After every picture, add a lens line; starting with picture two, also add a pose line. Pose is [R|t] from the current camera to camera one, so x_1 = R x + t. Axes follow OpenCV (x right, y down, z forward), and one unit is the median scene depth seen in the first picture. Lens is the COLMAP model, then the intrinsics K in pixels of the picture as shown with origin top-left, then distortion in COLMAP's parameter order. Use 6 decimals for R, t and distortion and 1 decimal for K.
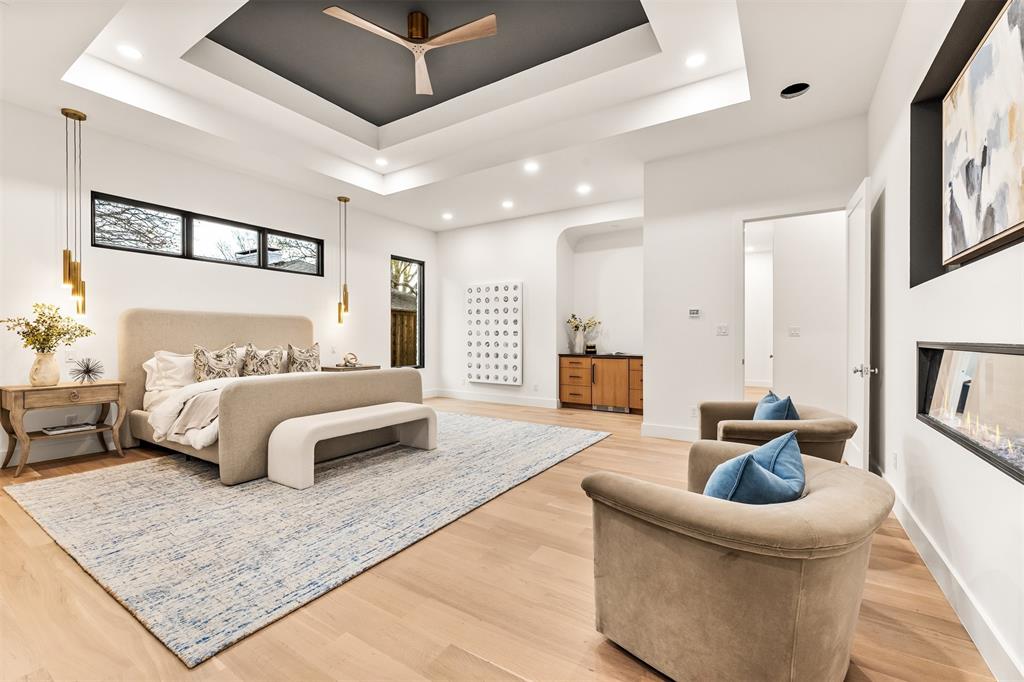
lens RADIAL K [[434.8, 0, 502.3], [0, 434.8, 337.7], [0, 0, 1]] dist [0.002300, 0.000806]
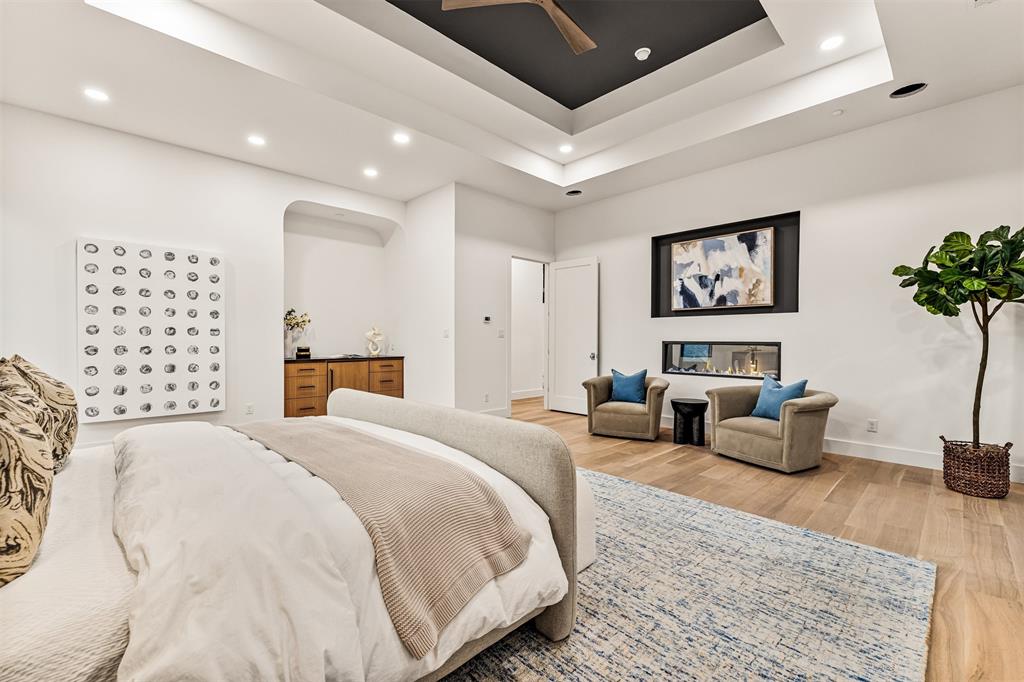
lens RADIAL K [[434.8, 0, 506.4], [0, 434.8, 342.4], [0, 0, 1]] dist [0.002300, 0.000806]
pose [[0.223992, -0.008231, 0.974556, -0.909953], [-0.001924, 0.999959, 0.008888, -0.002270], [-0.974589, -0.003866, 0.223967, 0.769102]]
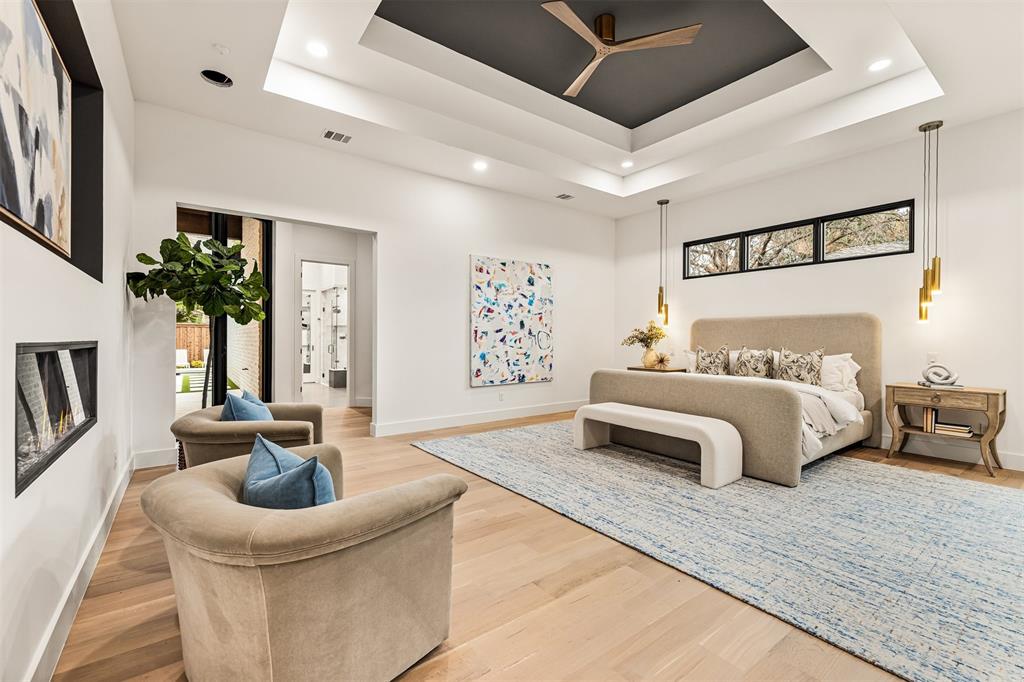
lens RADIAL K [[434.8, 0, 508.2], [0, 434.8, 339.9], [0, 0, 1]] dist [0.002300, 0.000806]
pose [[-0.344111, 0.001118, -0.938928, 0.726912], [-0.005270, 0.999981, 0.003122, -0.001654], [0.938914, 0.006022, -0.344098, 1.004854]]
